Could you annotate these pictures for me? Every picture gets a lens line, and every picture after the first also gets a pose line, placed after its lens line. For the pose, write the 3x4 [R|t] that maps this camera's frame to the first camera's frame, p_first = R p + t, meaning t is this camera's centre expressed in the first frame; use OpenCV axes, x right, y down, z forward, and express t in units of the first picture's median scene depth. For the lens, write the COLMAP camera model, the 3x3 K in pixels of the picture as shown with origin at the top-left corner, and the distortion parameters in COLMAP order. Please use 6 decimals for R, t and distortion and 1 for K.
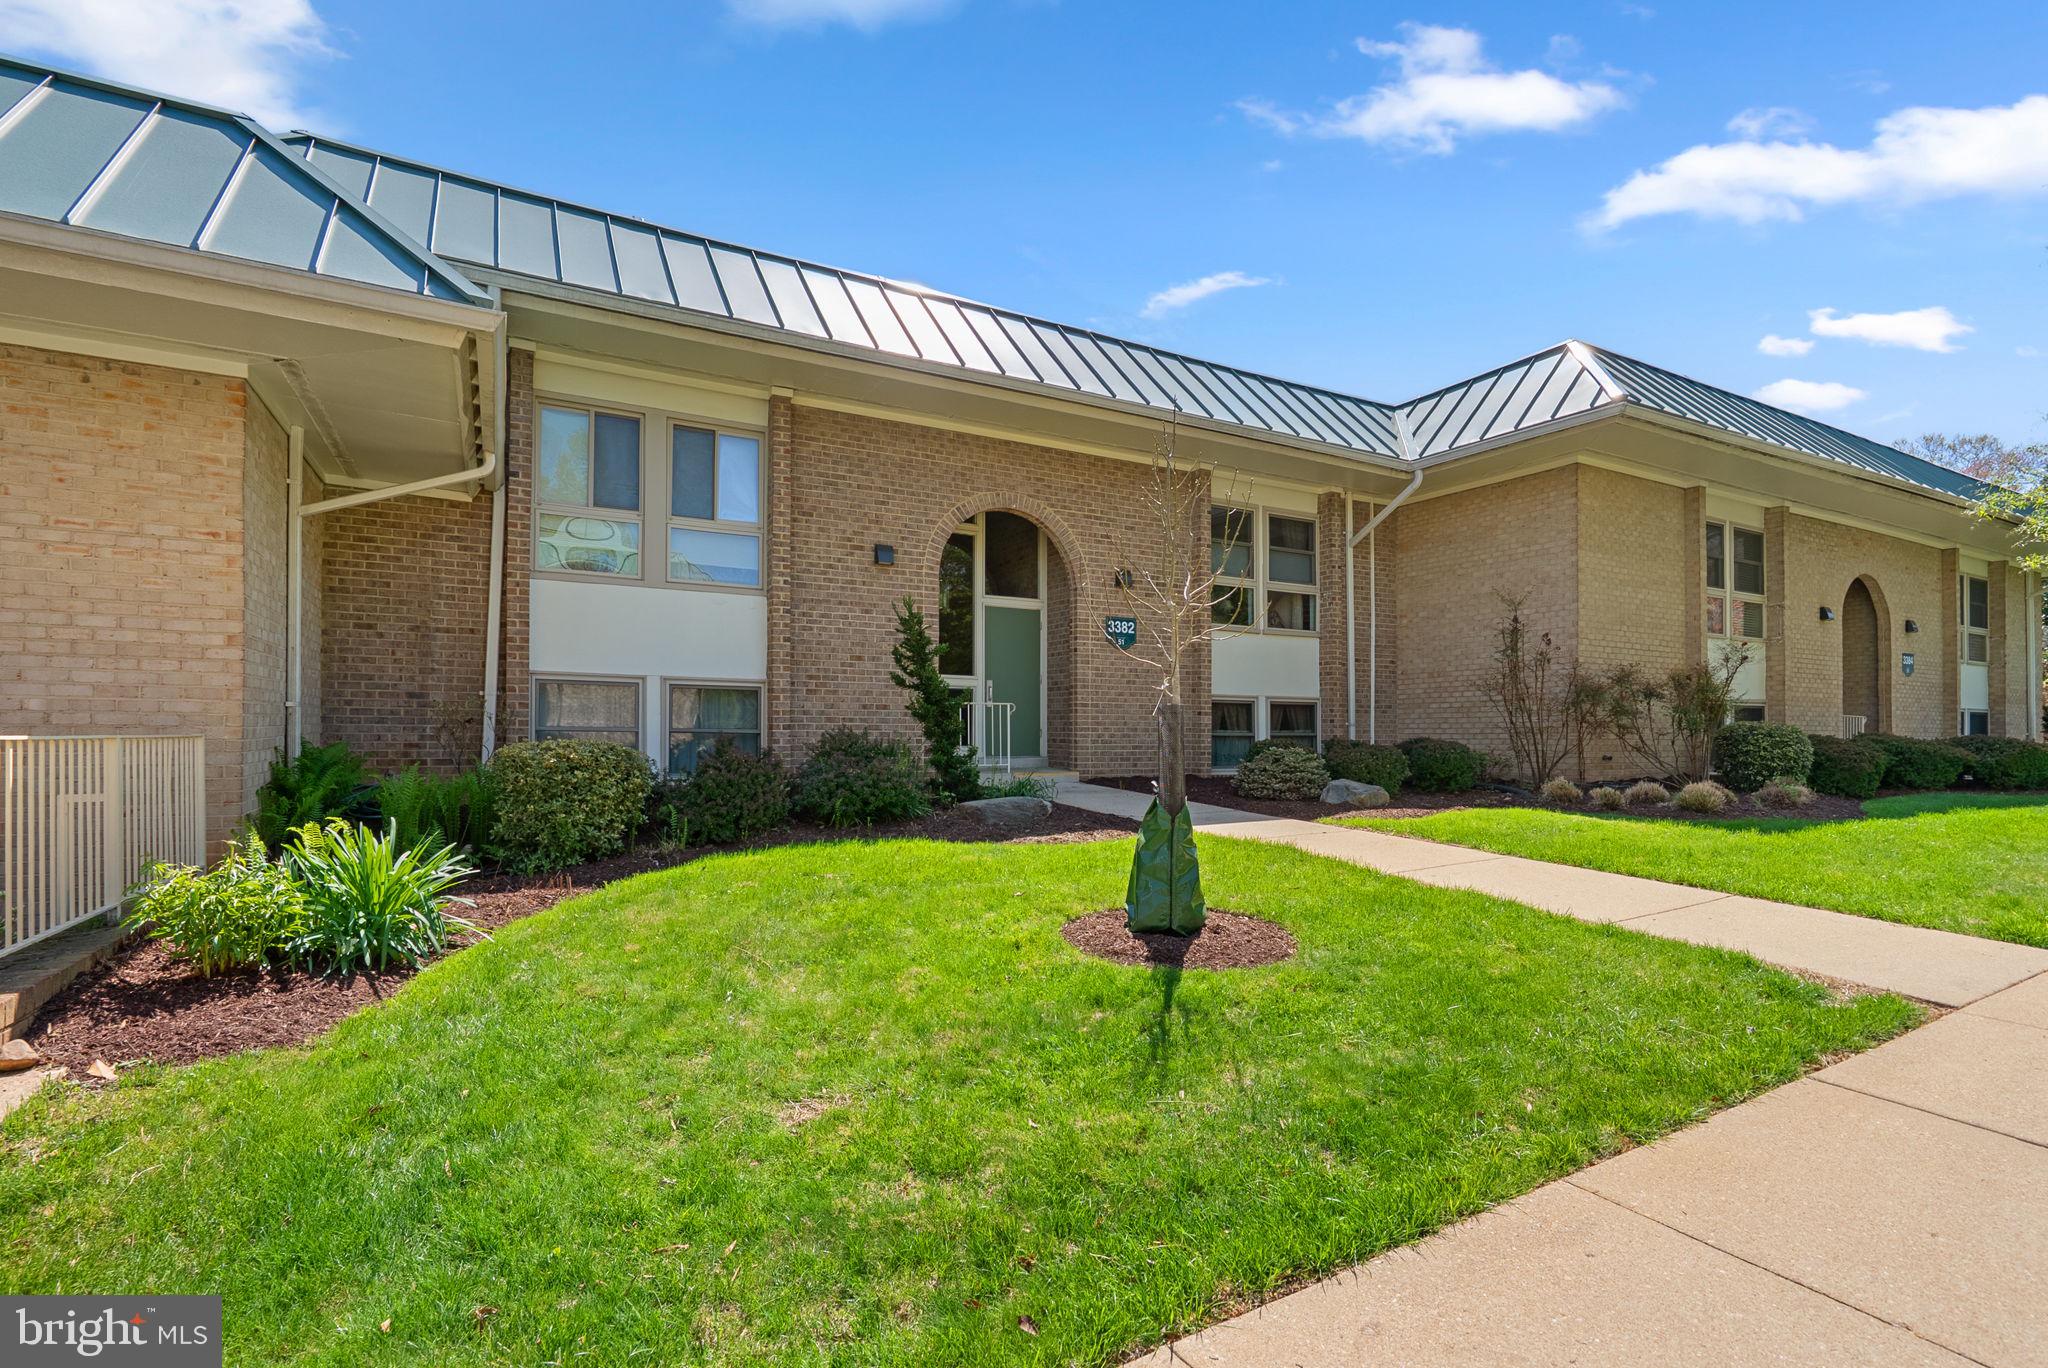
lens RADIAL K [[948.4, 0, 1028.7], [0, 948.4, 705.2], [0, 0, 1]] dist [-0.006041, 0.001269]
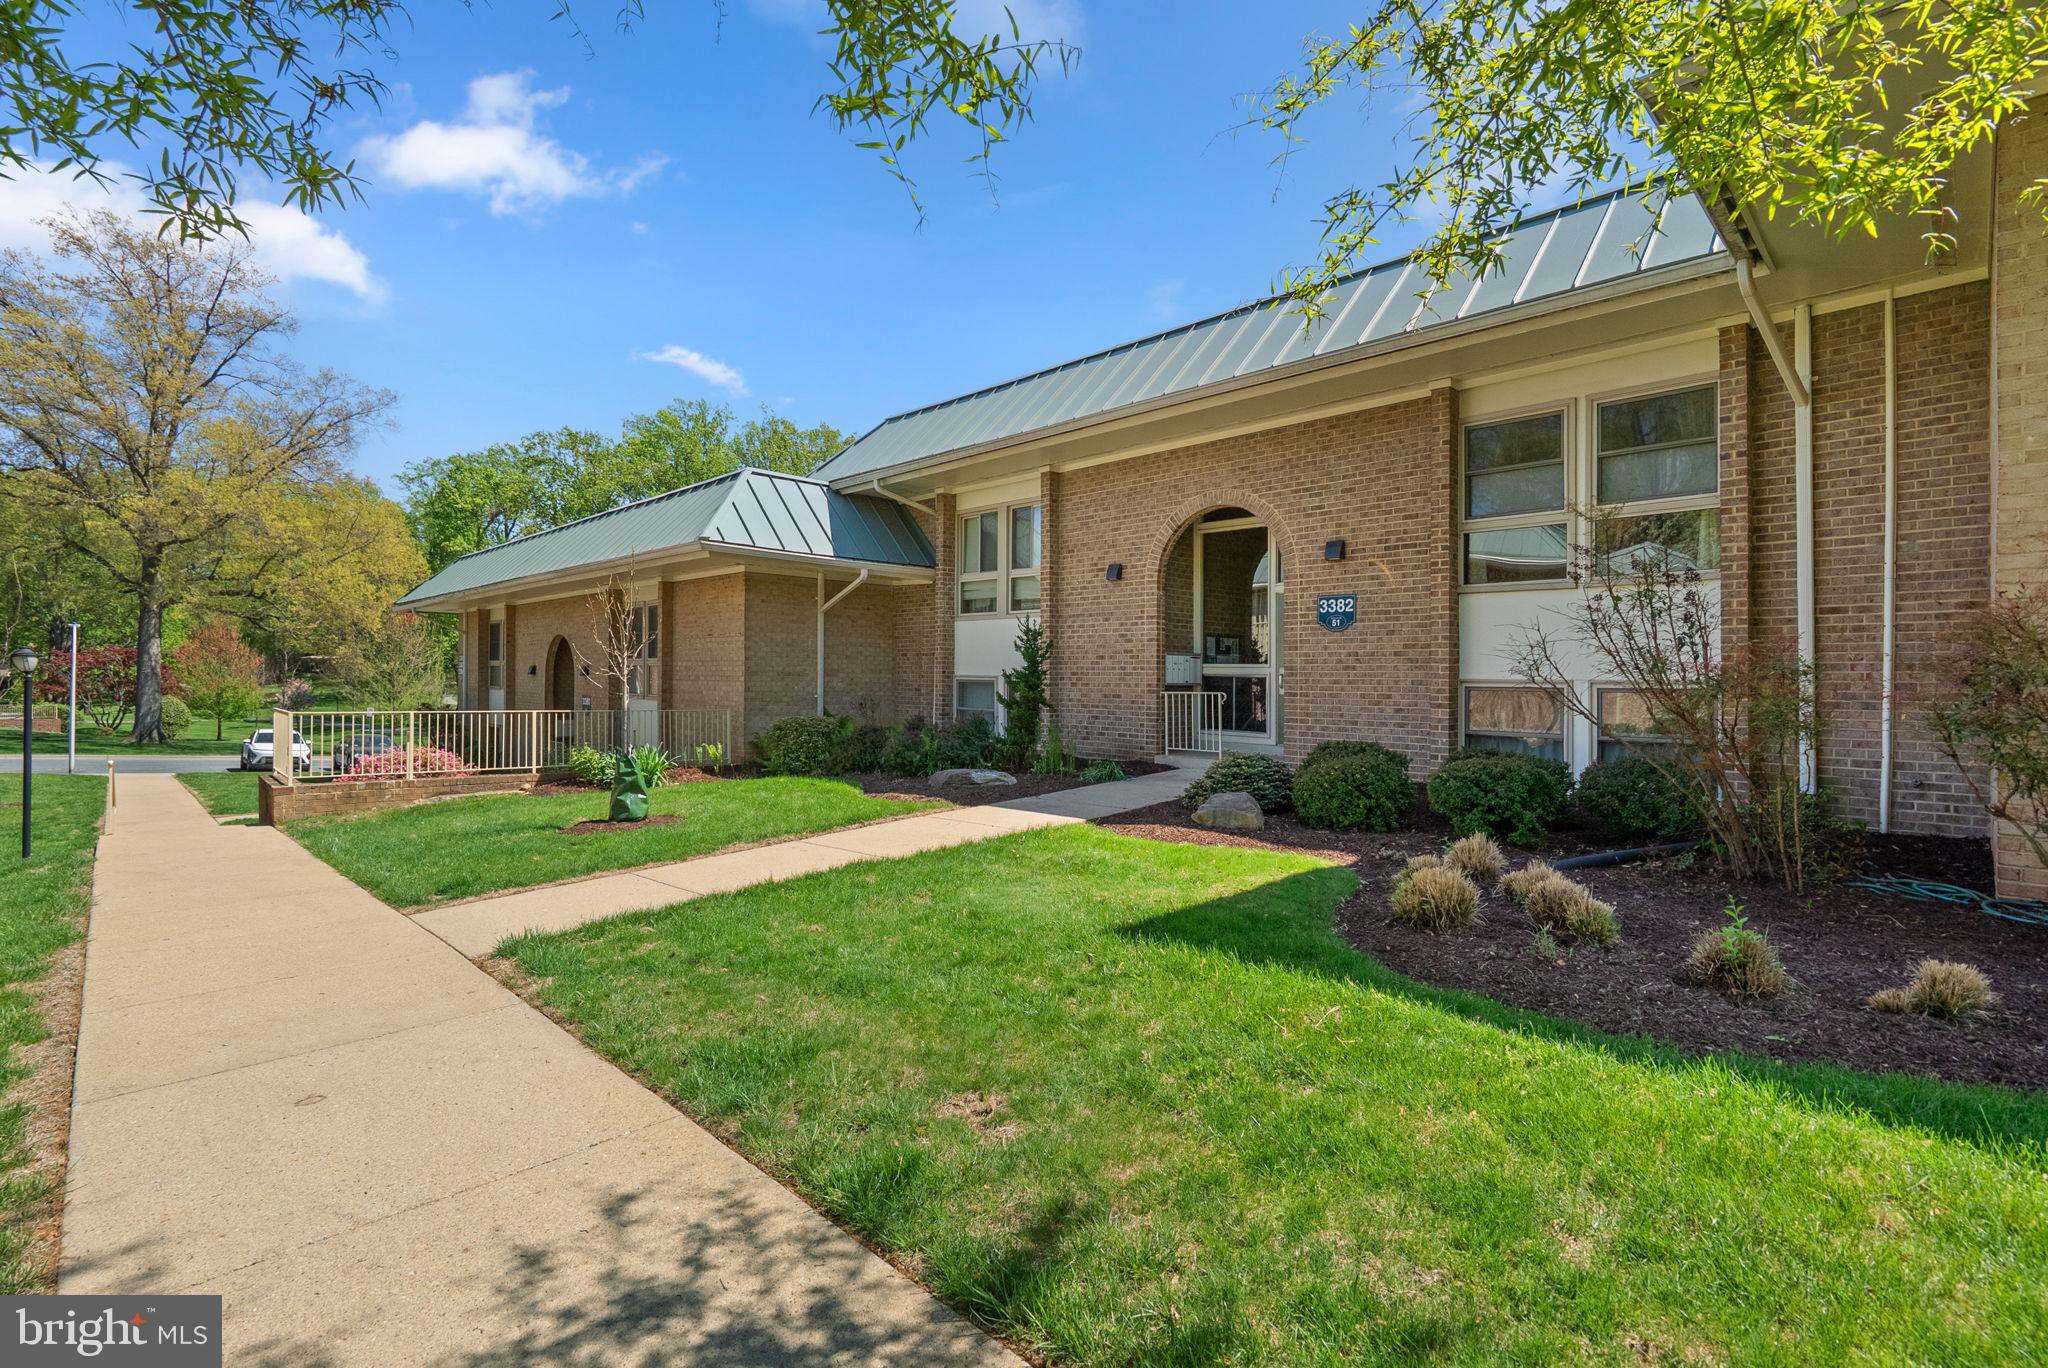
lens RADIAL K [[948.4, 0, 1024.9], [0, 948.4, 685.3], [0, 0, 1]] dist [-0.006041, 0.001269]
pose [[0.281667, -0.007255, -0.959485, 0.858230], [0.013712, 0.999900, -0.003535, -0.009465], [0.959414, -0.012161, 0.281739, 0.473434]]
